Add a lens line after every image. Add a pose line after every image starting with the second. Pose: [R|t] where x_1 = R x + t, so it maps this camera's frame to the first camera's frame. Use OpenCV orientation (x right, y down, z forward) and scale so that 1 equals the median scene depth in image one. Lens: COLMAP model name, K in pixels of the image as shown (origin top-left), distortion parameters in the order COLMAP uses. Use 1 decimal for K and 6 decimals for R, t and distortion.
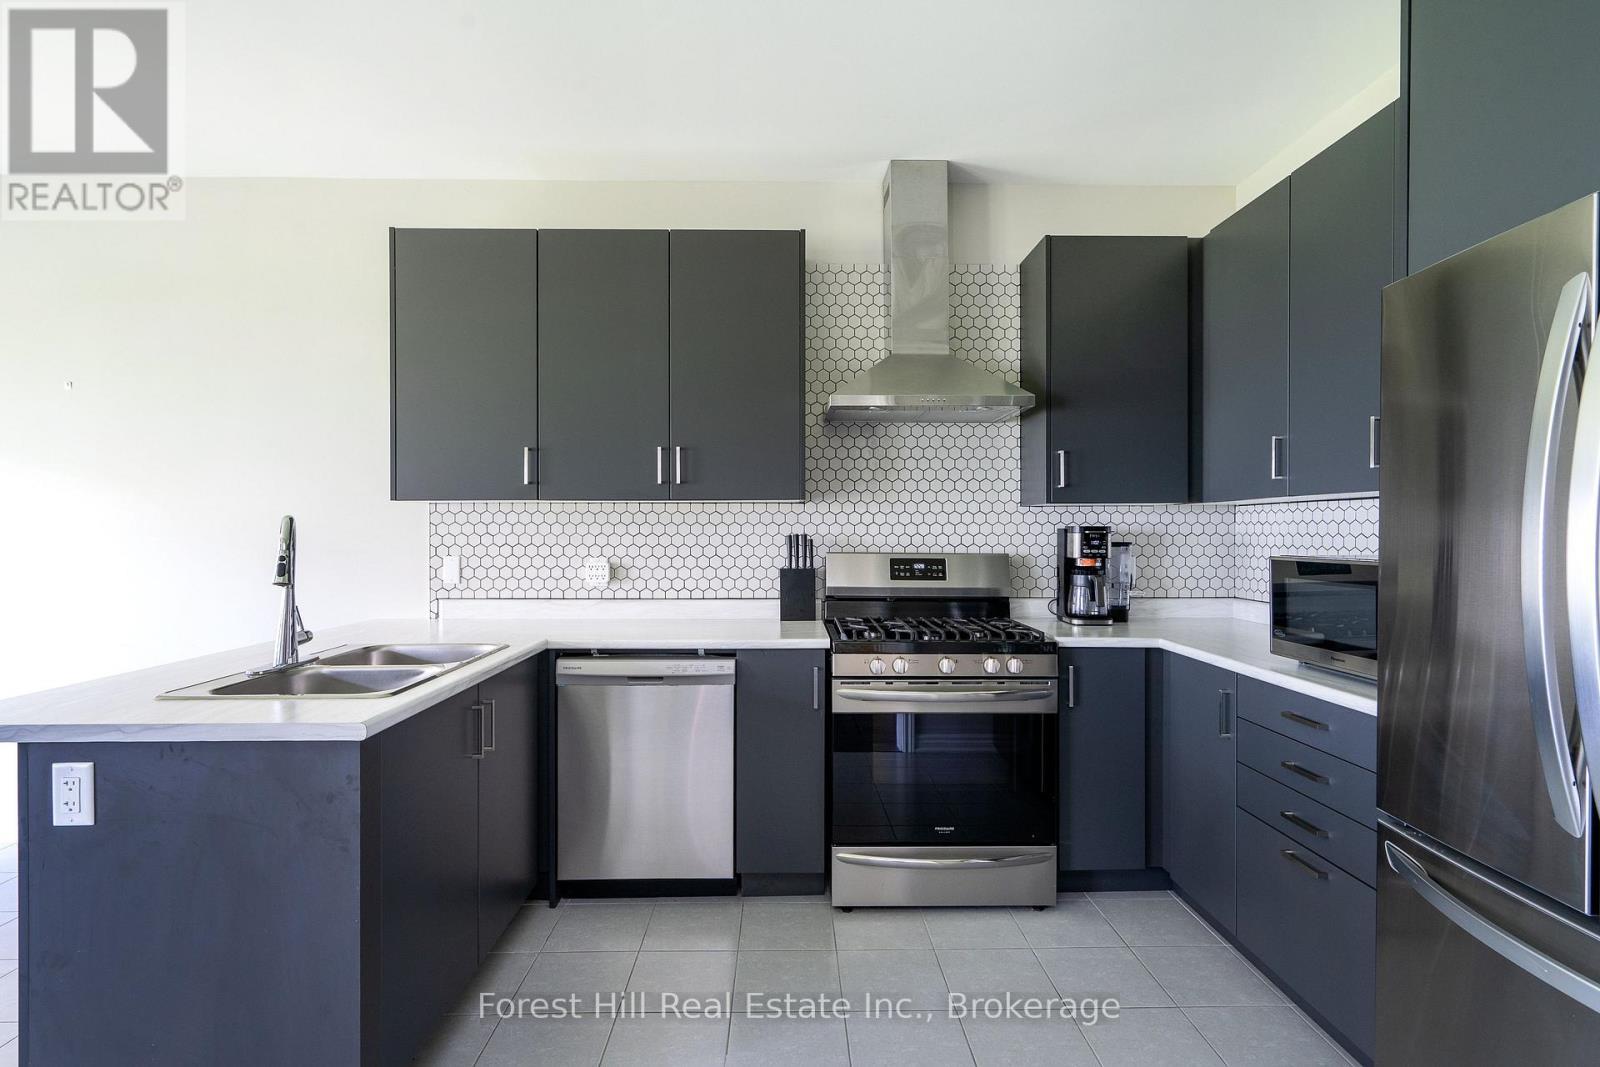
lens RADIAL K [[772.9, 0, 809.6], [0, 772.9, 532.4], [0, 0, 1]] dist [-0.009268, 0.001469]
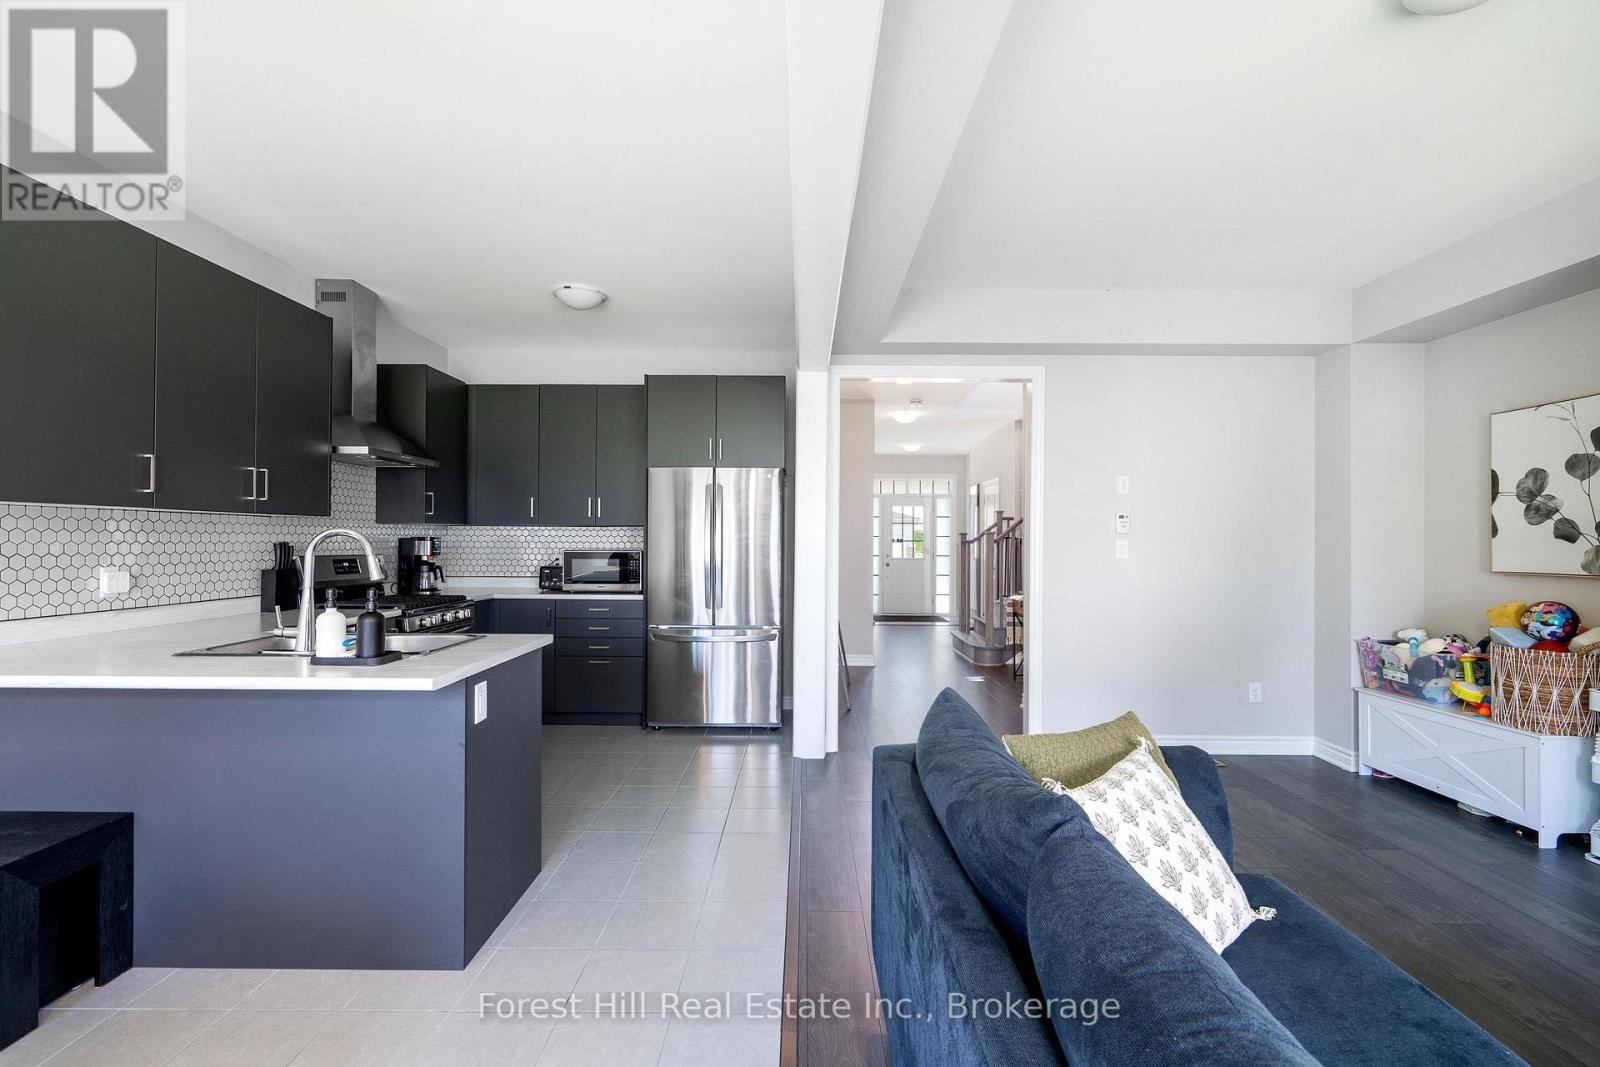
lens RADIAL K [[721.8, 0, 793.9], [0, 721.8, 534.0], [0, 0, 1]] dist [-0.001145, -0.000538]
pose [[0.033890, 0.009152, 0.999384, -1.186305], [-0.000519, 0.999958, -0.009140, -0.000318], [-0.999425, -0.000209, 0.033893, 0.137161]]
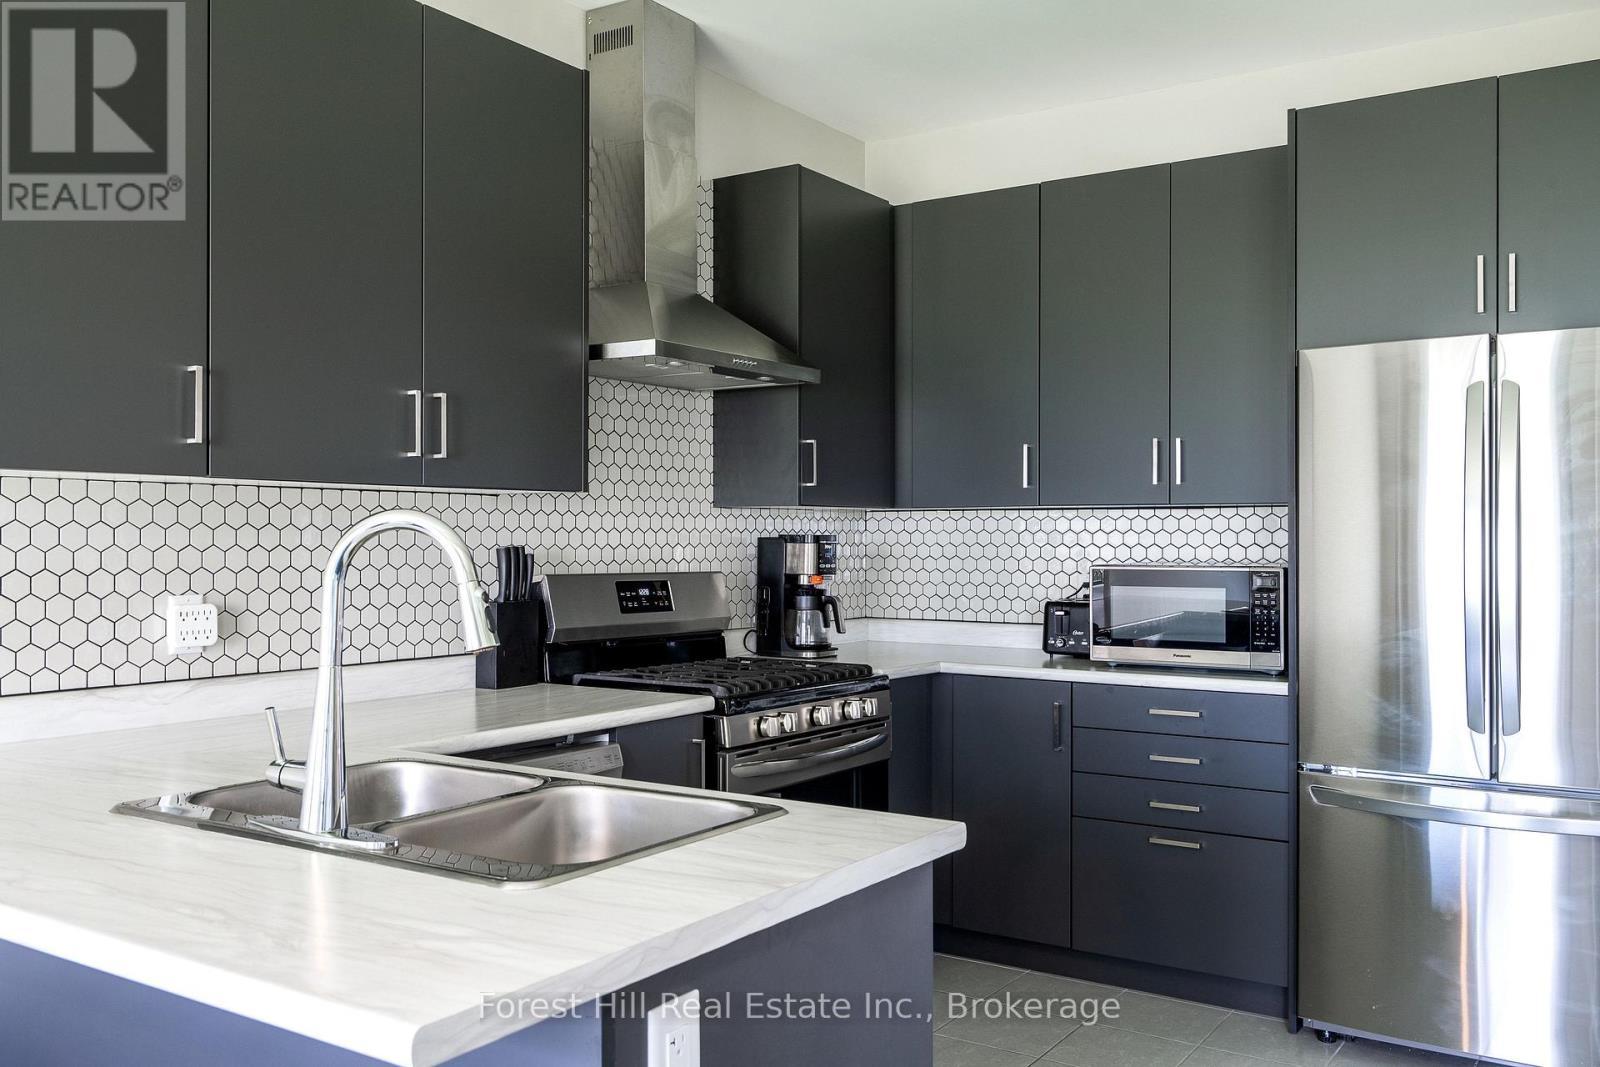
lens RADIAL K [[1365.1, 0, 792.1], [0, 1365.1, 533.2], [0, 0, 1]] dist [0.013508, -0.021908]
pose [[0.574210, 0.004422, 0.818696, -0.798583], [0.001037, 0.999981, -0.006129, -0.001055], [-0.818707, 0.004369, 0.574195, 0.200494]]
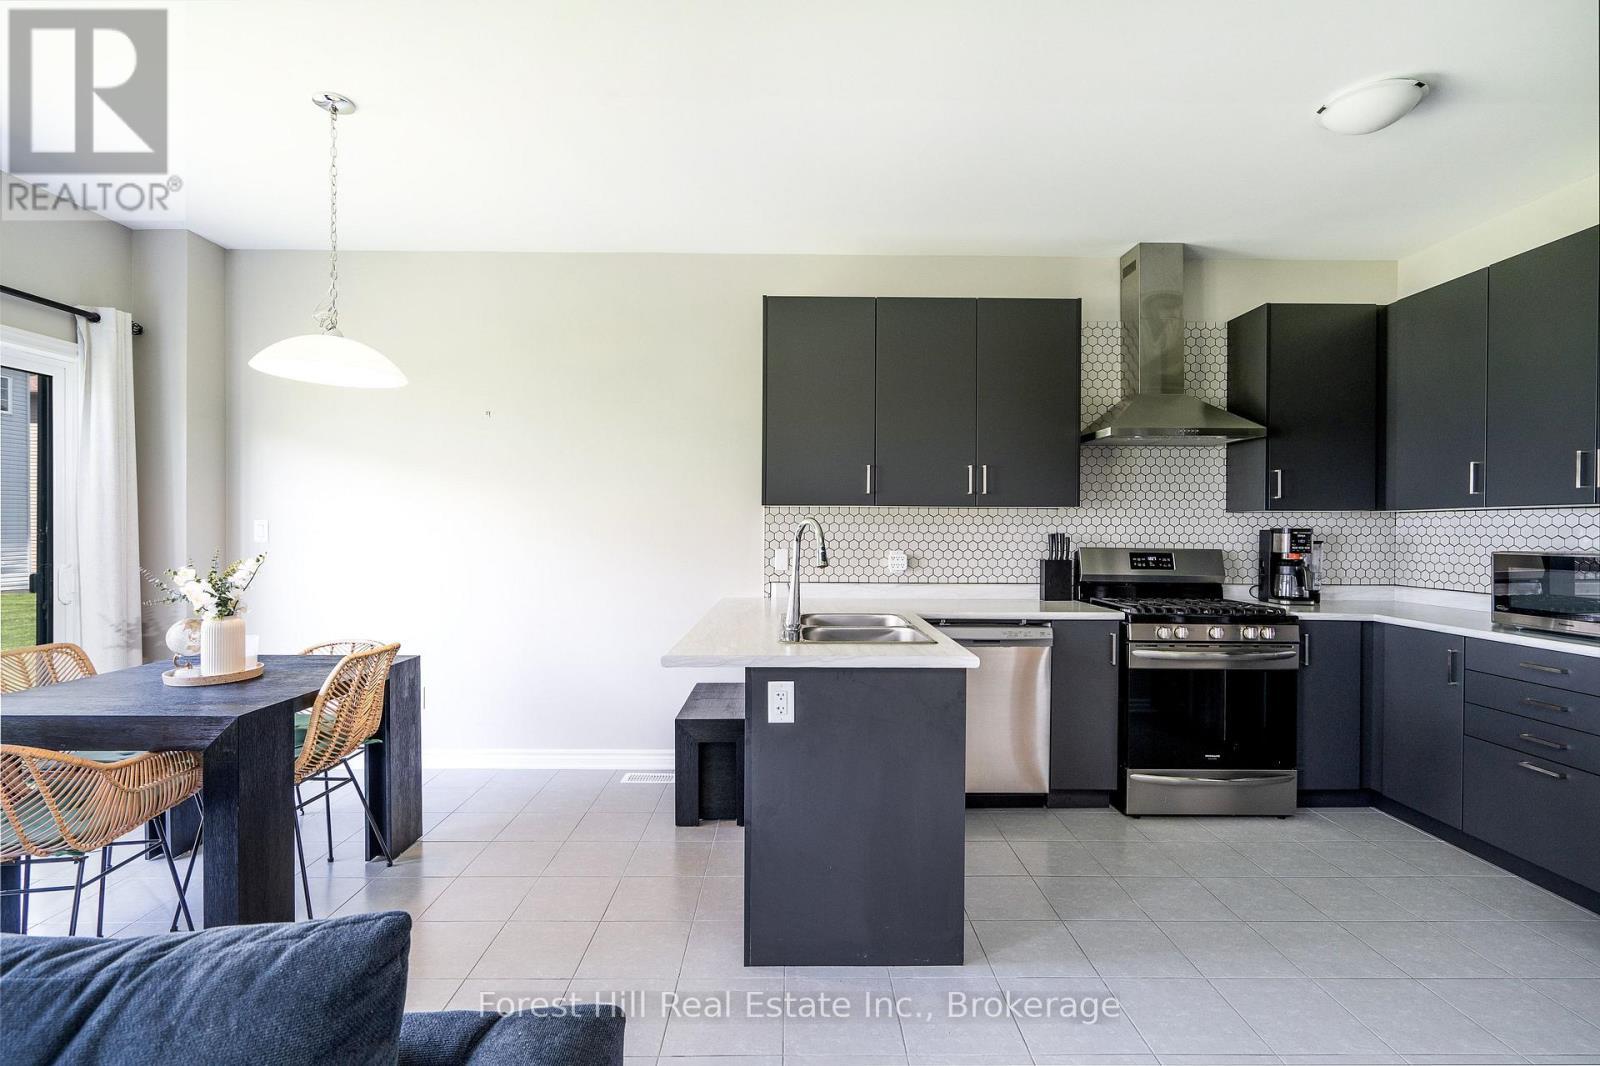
lens RADIAL K [[721.8, 0, 805.8], [0, 721.8, 531.8], [0, 0, 1]] dist [-0.001145, -0.000538]
pose [[0.999955, 0.005875, -0.007436, -0.435715], [-0.005869, 0.999982, 0.000854, 0.001396], [0.007441, -0.000810, 0.999972, -0.205801]]
